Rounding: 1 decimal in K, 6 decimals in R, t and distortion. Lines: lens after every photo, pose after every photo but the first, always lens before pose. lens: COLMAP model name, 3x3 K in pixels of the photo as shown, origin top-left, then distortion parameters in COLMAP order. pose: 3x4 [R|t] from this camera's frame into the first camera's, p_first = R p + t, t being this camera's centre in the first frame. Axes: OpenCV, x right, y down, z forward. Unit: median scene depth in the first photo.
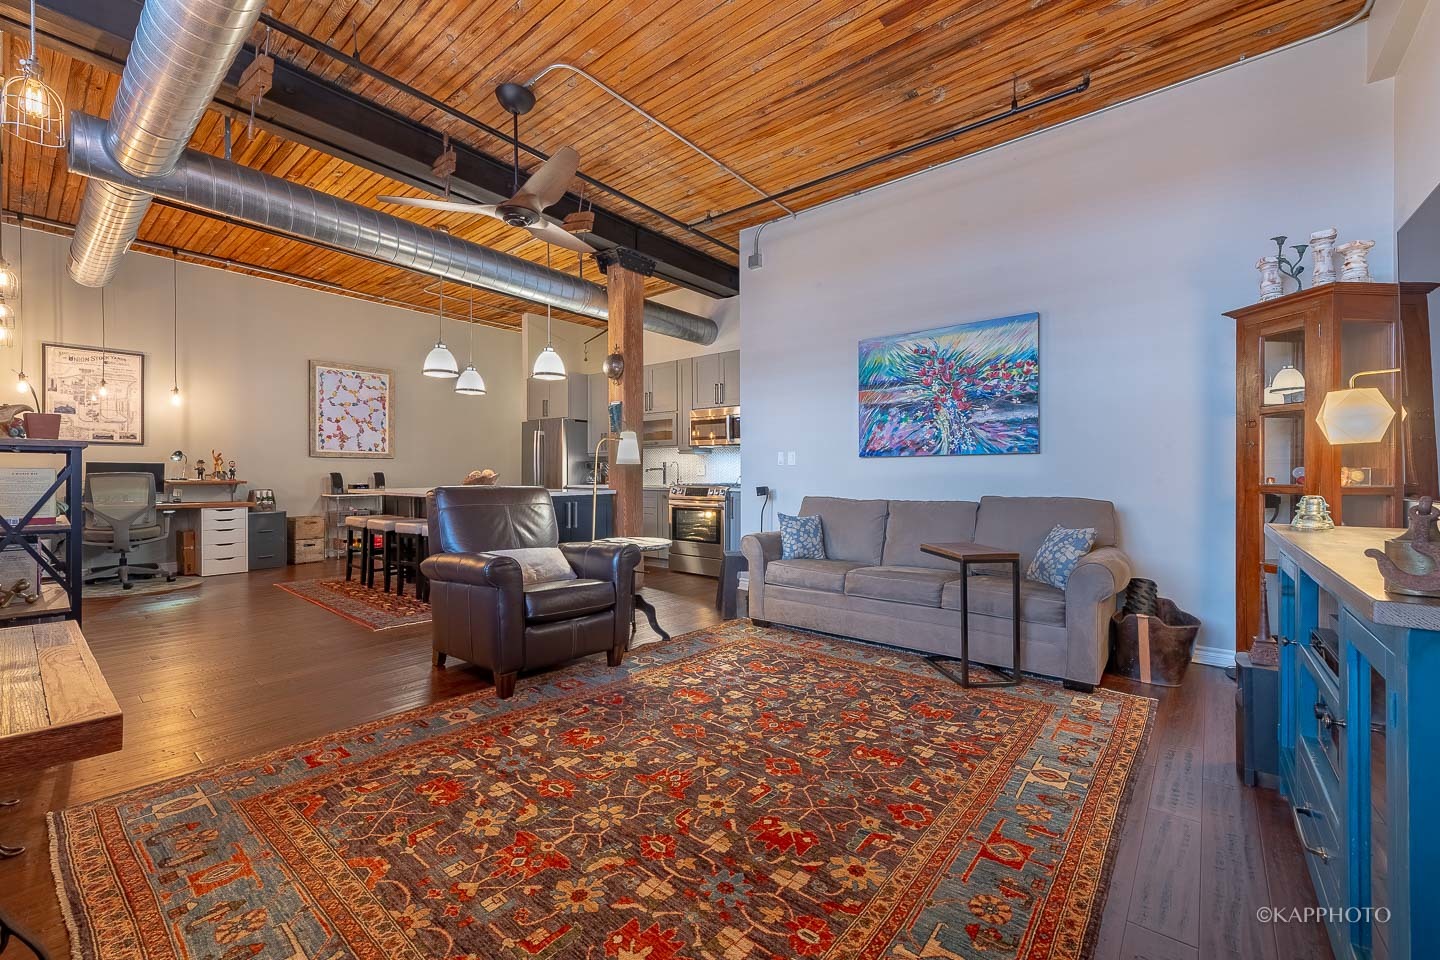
lens RADIAL K [[581.7, 0, 759.8], [0, 581.7, 475.0], [0, 0, 1]] dist [0.014496, -0.003984]
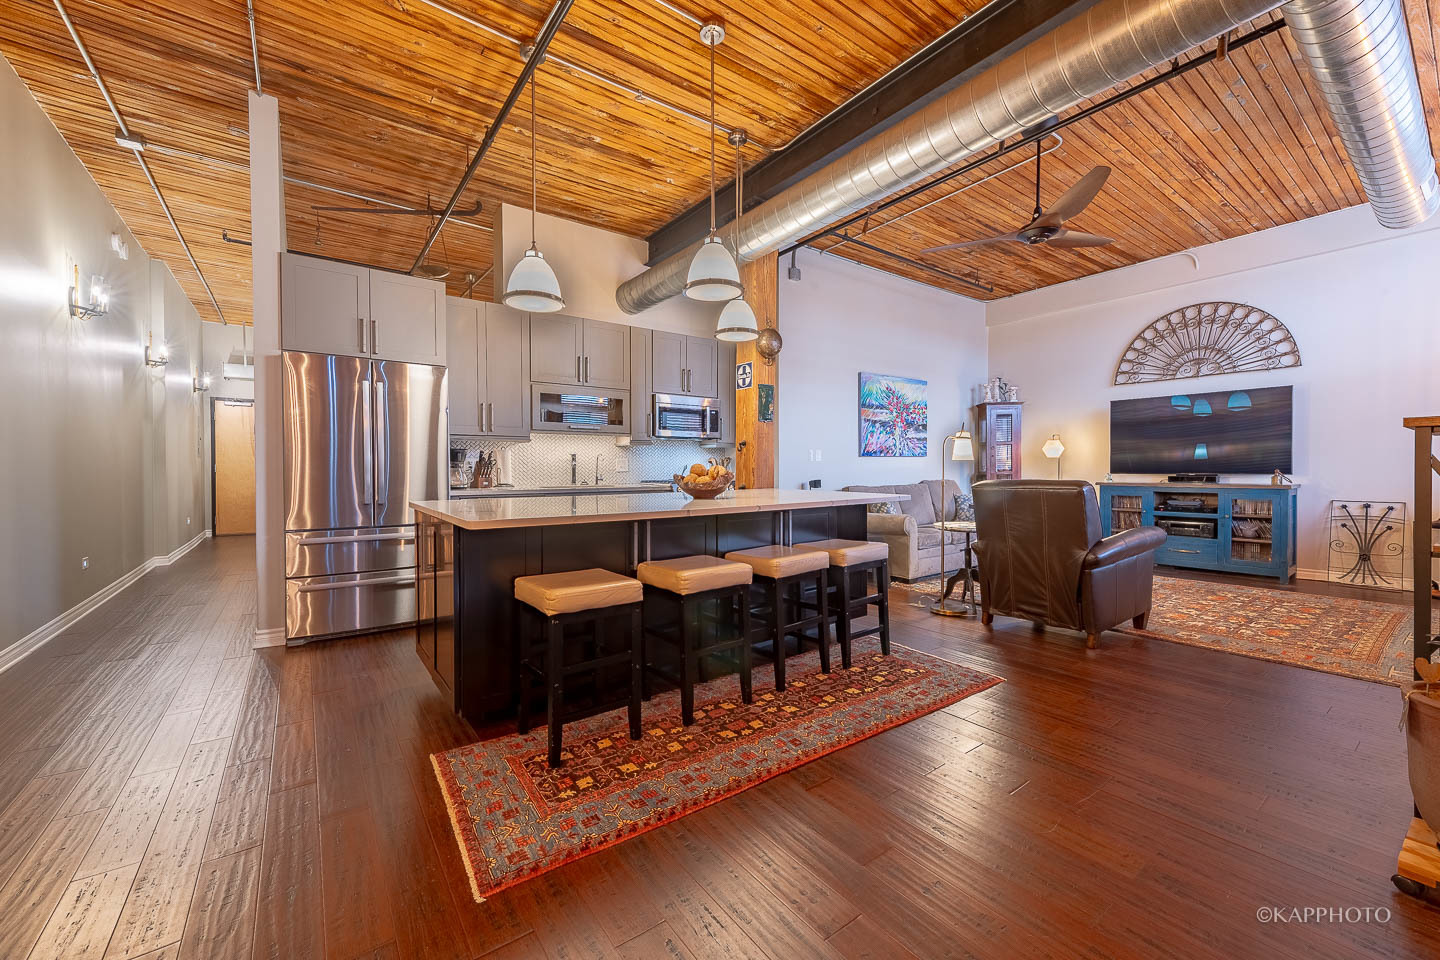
lens RADIAL K [[550.4, 0, 728.5], [0, 550.4, 474.8], [0, 0, 1]] dist [0.014727, -0.005963]
pose [[0.276015, -0.014626, 0.961042, -0.957159], [0.004554, 0.999893, 0.013909, -0.004853], [-0.961142, 0.000538, 0.276053, 0.767304]]
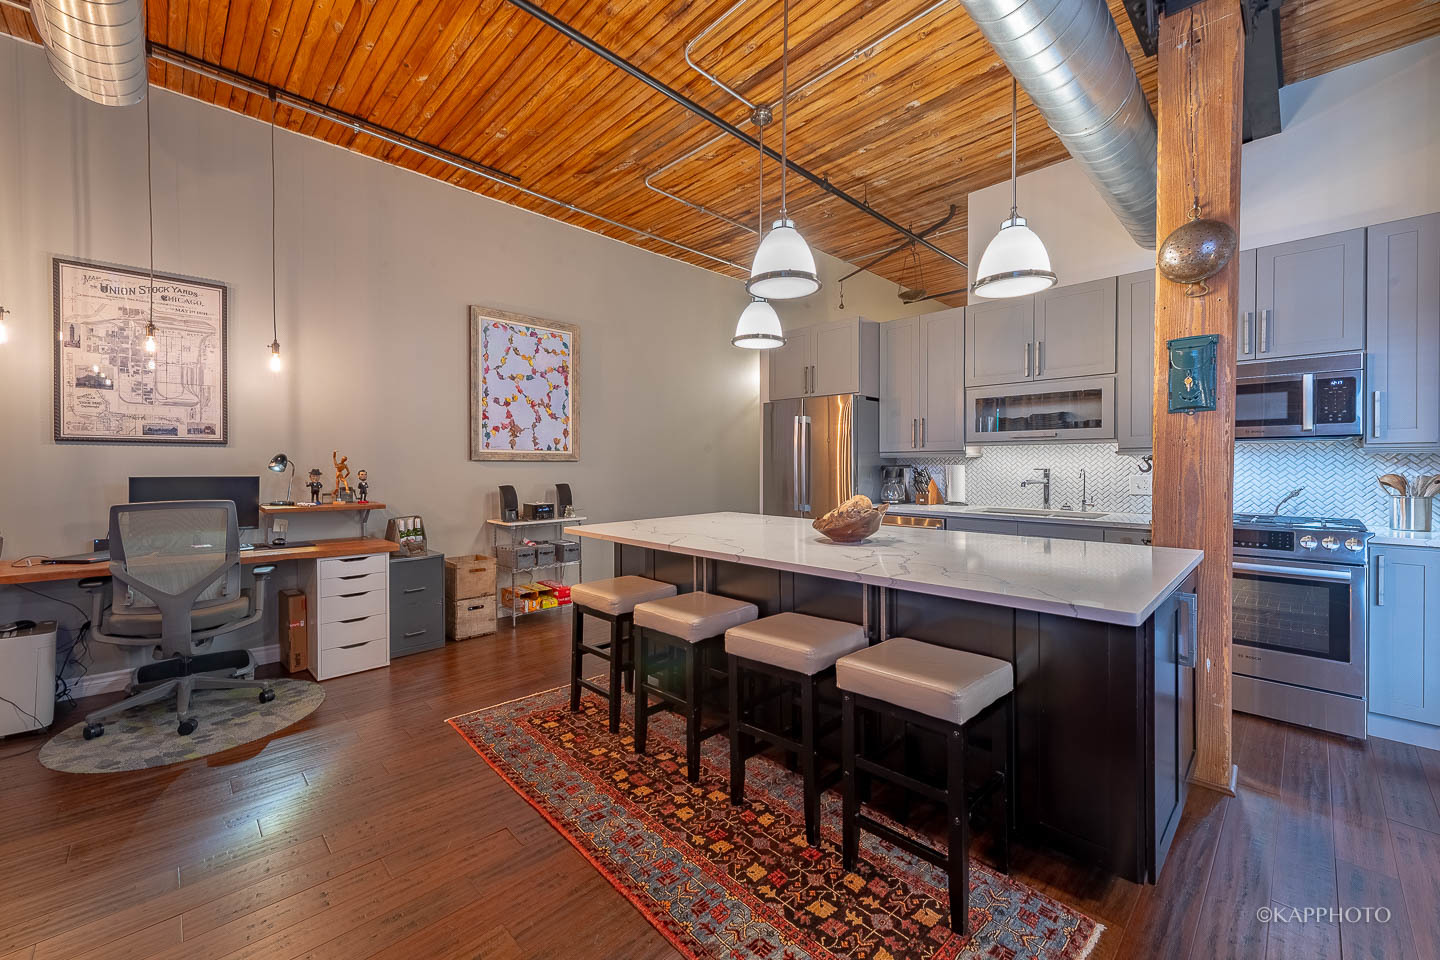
lens RADIAL K [[575.5, 0, 732.4], [0, 575.5, 468.6], [0, 0, 1]] dist [0.017931, -0.006200]
pose [[0.990725, 0.001231, -0.135875, -0.479549], [-0.000458, 0.999984, 0.005725, -0.030888], [0.135880, -0.005610, 0.990709, 0.502688]]
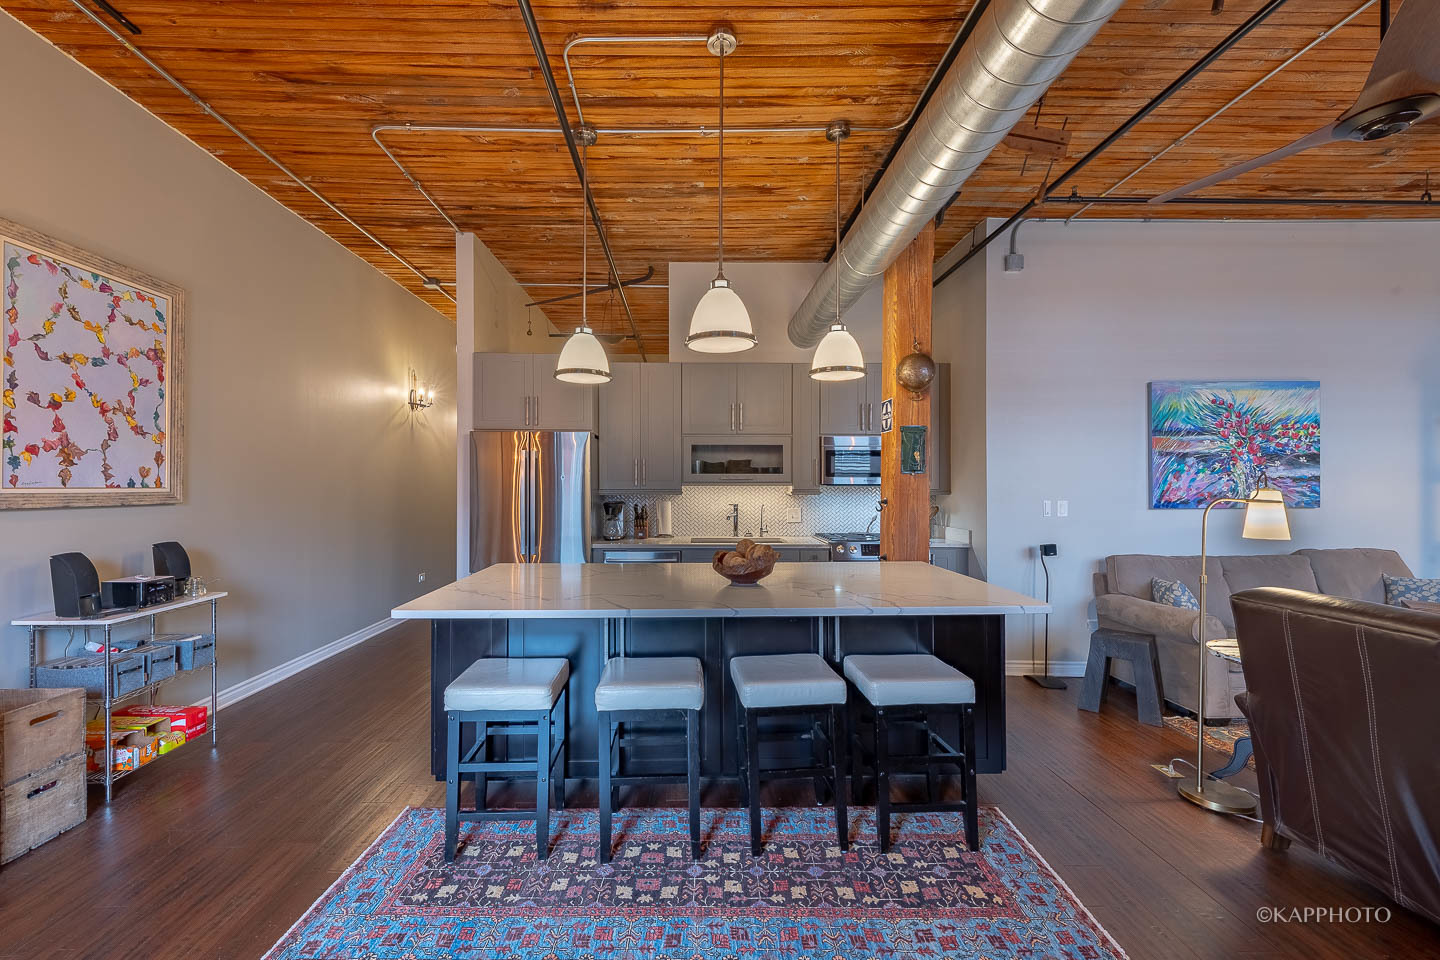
lens RADIAL K [[585.0, 0, 707.6], [0, 585.0, 484.8], [0, 0, 1]] dist [0.004102, -0.000401]
pose [[0.780474, 0.003448, 0.625179, -0.773496], [-0.000521, 0.999988, -0.004865, -0.051700], [-0.625188, 0.003471, 0.780466, 0.585116]]
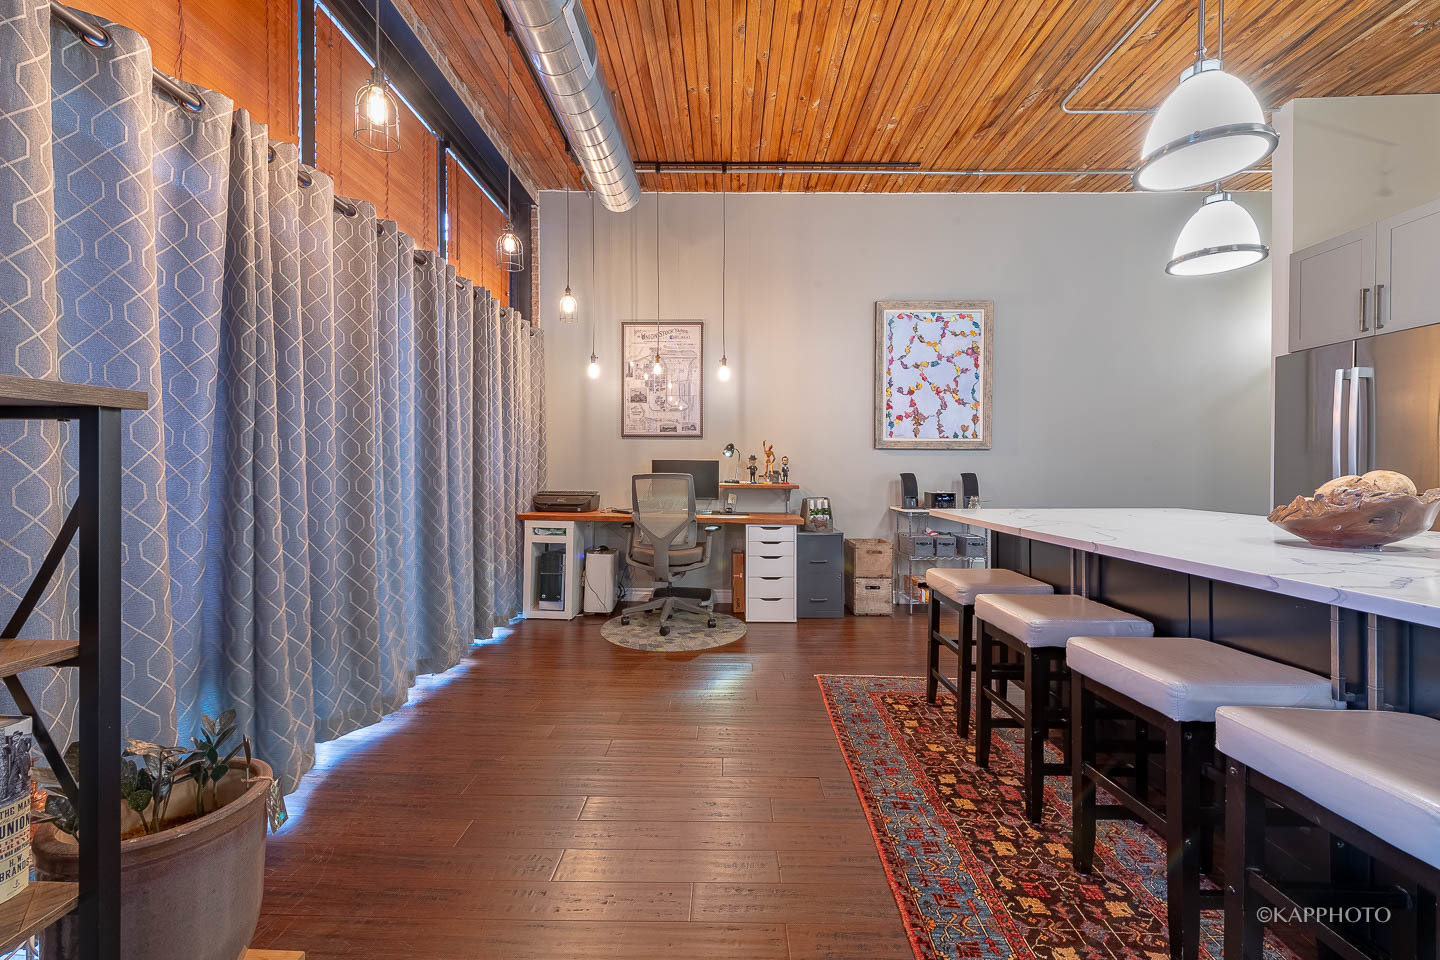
lens RADIAL K [[576.1, 0, 719.7], [0, 576.1, 472.8], [0, 0, 1]] dist [0.015696, -0.006224]
pose [[0.591965, 0.006758, -0.805936, -0.409860], [-0.004948, 0.999976, 0.004751, -0.007527], [0.805949, 0.001175, 0.591984, 0.559123]]
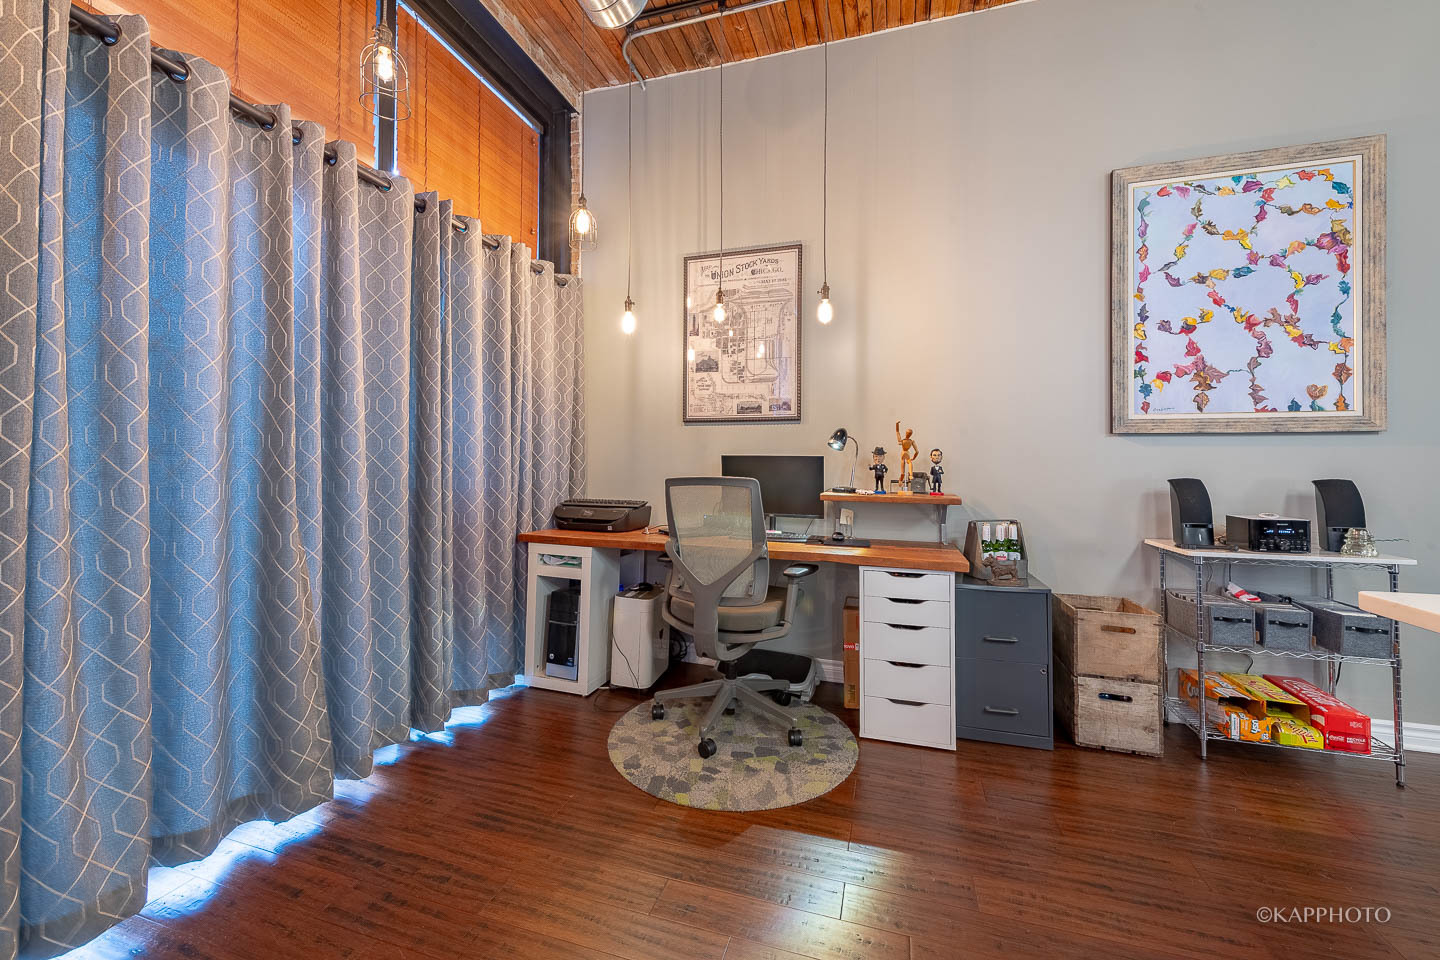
lens RADIAL K [[568.3, 0, 712.3], [0, 568.3, 459.0], [0, 0, 1]] dist [0.015760, -0.006027]
pose [[0.328656, -0.012849, -0.944362, -0.603513], [-0.008785, 0.999823, -0.016661, -0.009000], [0.944409, 0.013772, 0.328485, 0.761834]]
